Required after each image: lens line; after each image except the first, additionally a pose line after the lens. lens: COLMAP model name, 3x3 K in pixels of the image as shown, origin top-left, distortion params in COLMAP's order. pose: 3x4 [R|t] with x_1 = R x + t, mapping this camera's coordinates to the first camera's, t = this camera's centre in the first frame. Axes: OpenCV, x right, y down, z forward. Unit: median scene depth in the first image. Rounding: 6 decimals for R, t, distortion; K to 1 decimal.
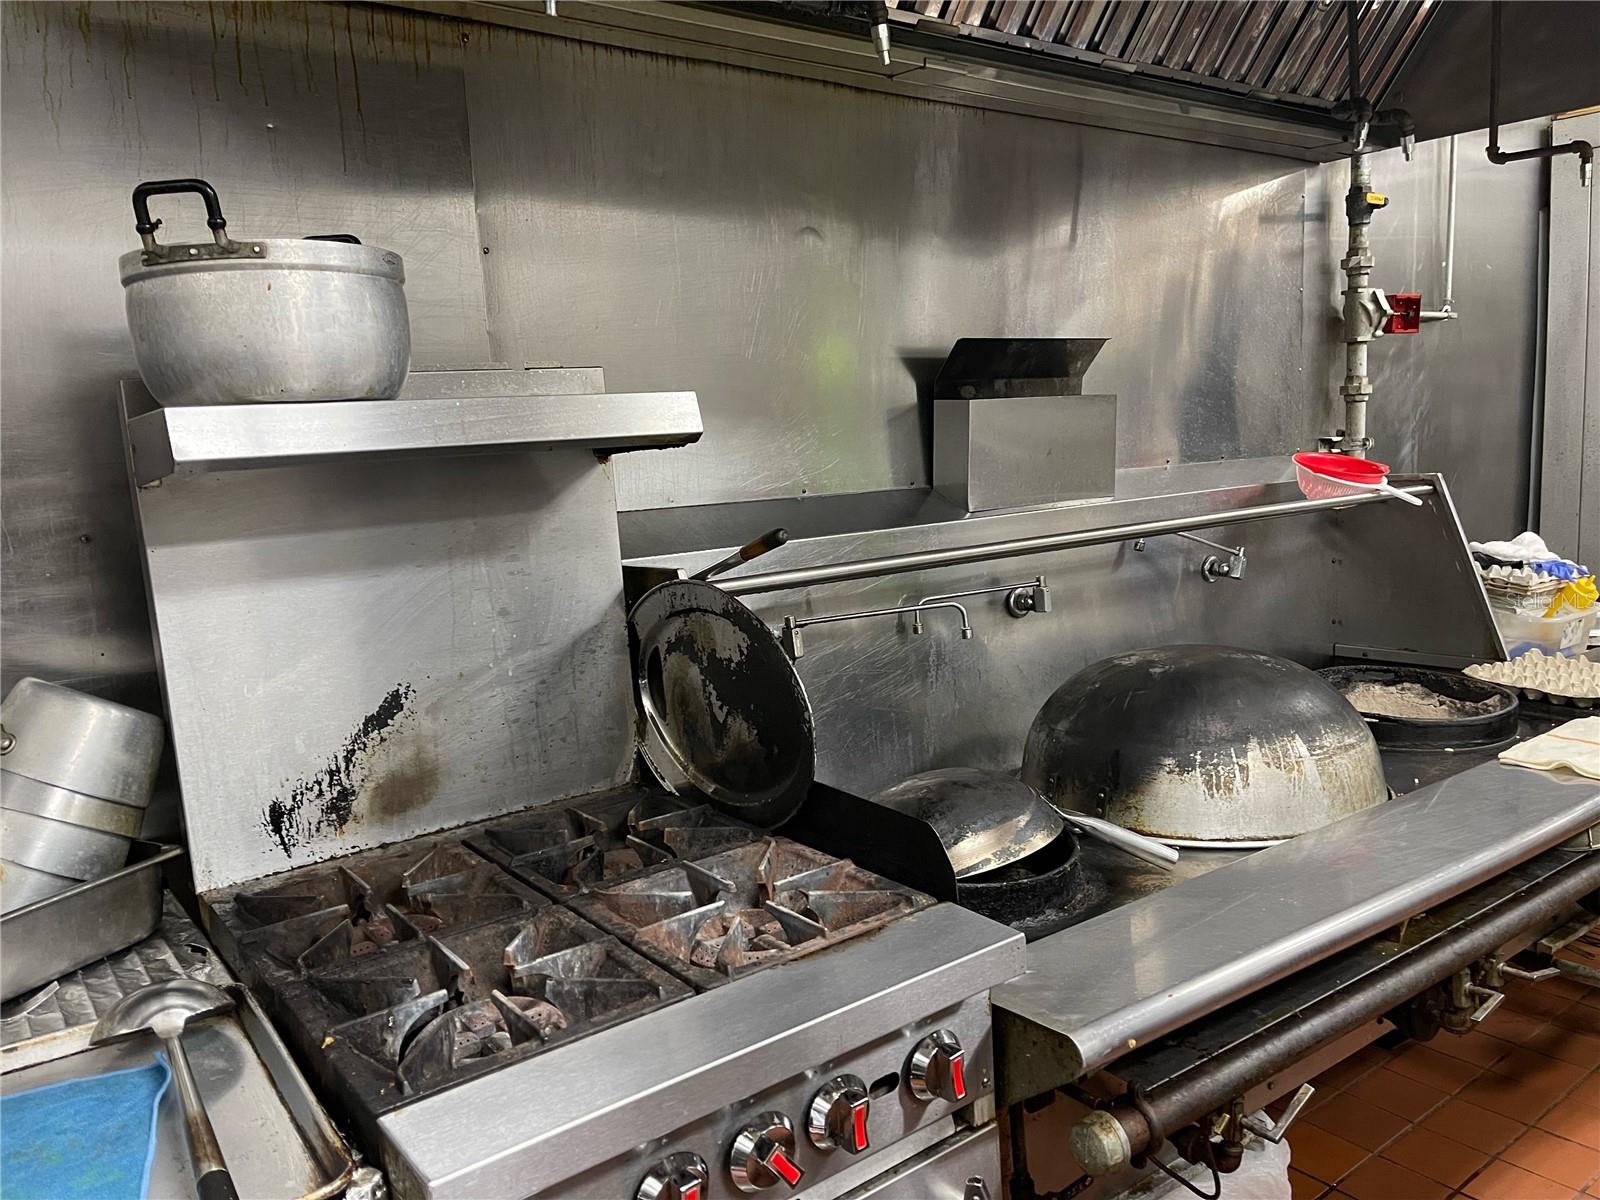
lens RADIAL K [[1198.6, 0, 800.0], [0, 1198.6, 600.0], [0, 0, 1]] dist [0.086012, -0.095414]
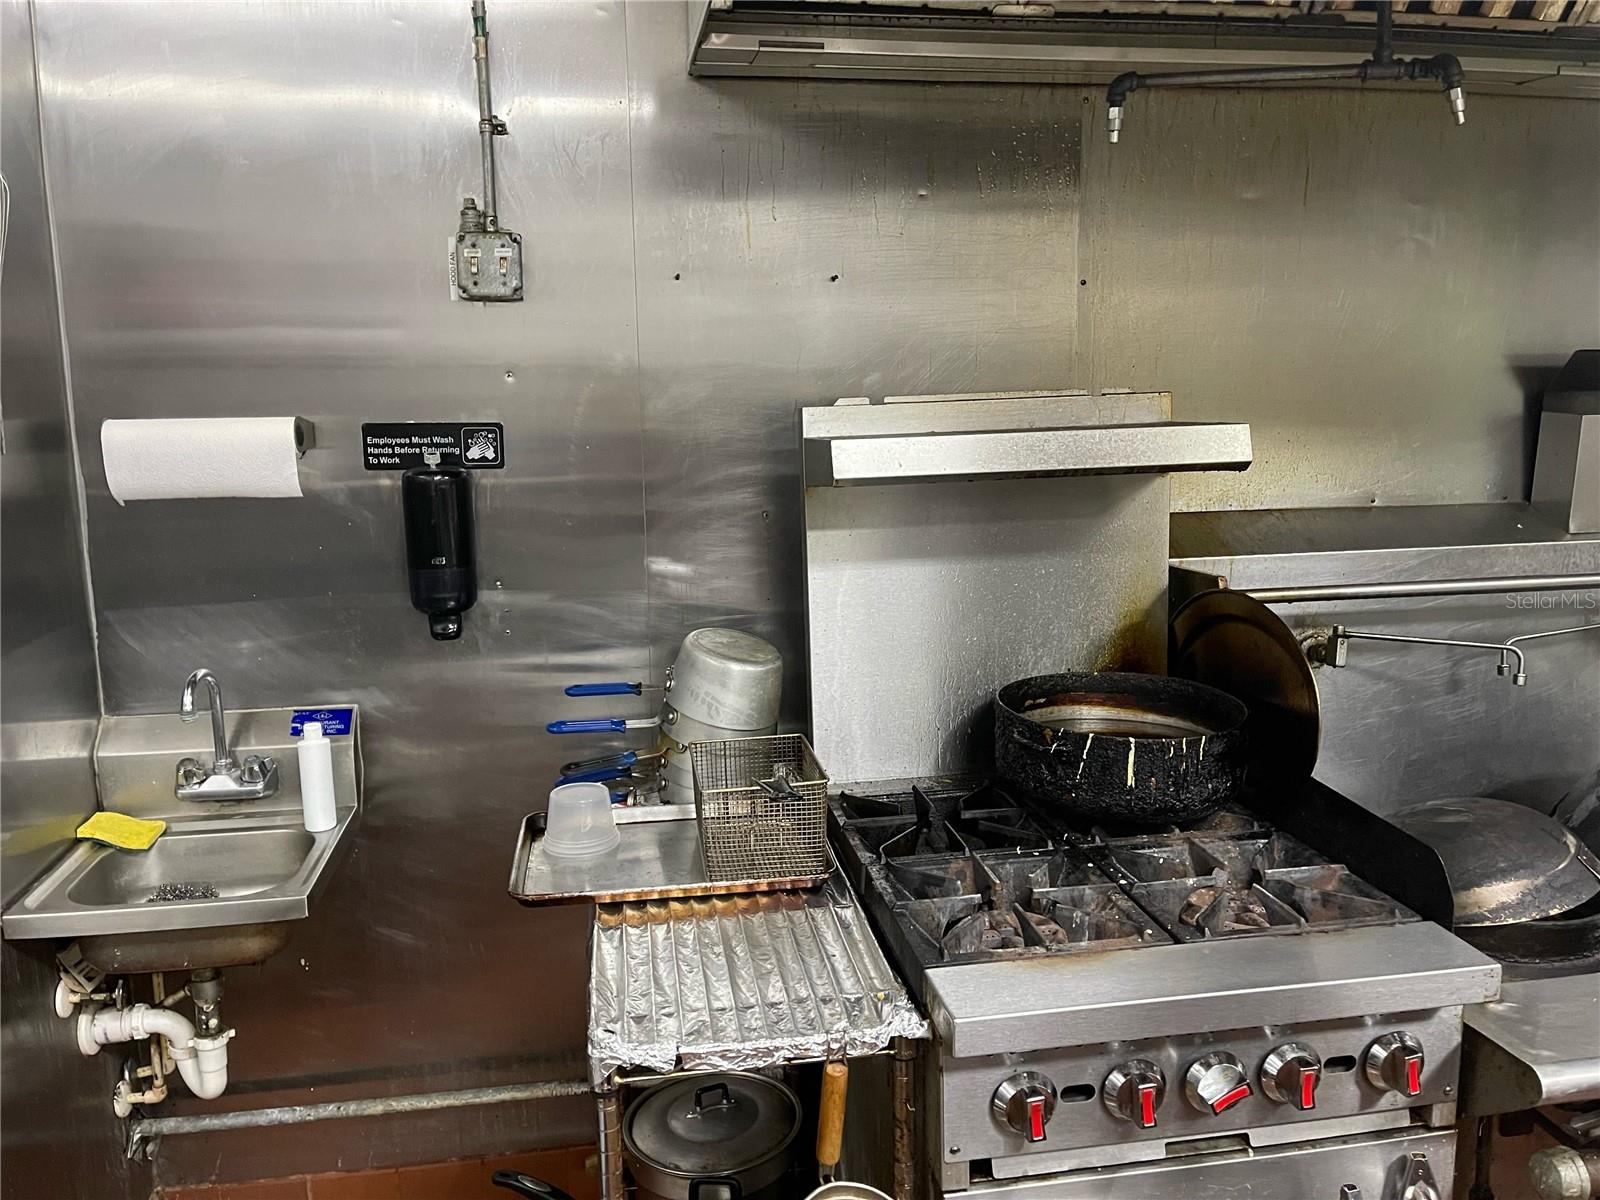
lens RADIAL K [[1219.4, 0, 800.0], [0, 1219.4, 600.0], [0, 0, 1]] dist [0.070111, -0.092884]
pose [[0.886923, 0.113754, -0.447692, 0.083898], [-0.092188, 0.993295, 0.069752, -0.061790], [0.452625, -0.020593, 0.891463, -0.236986]]
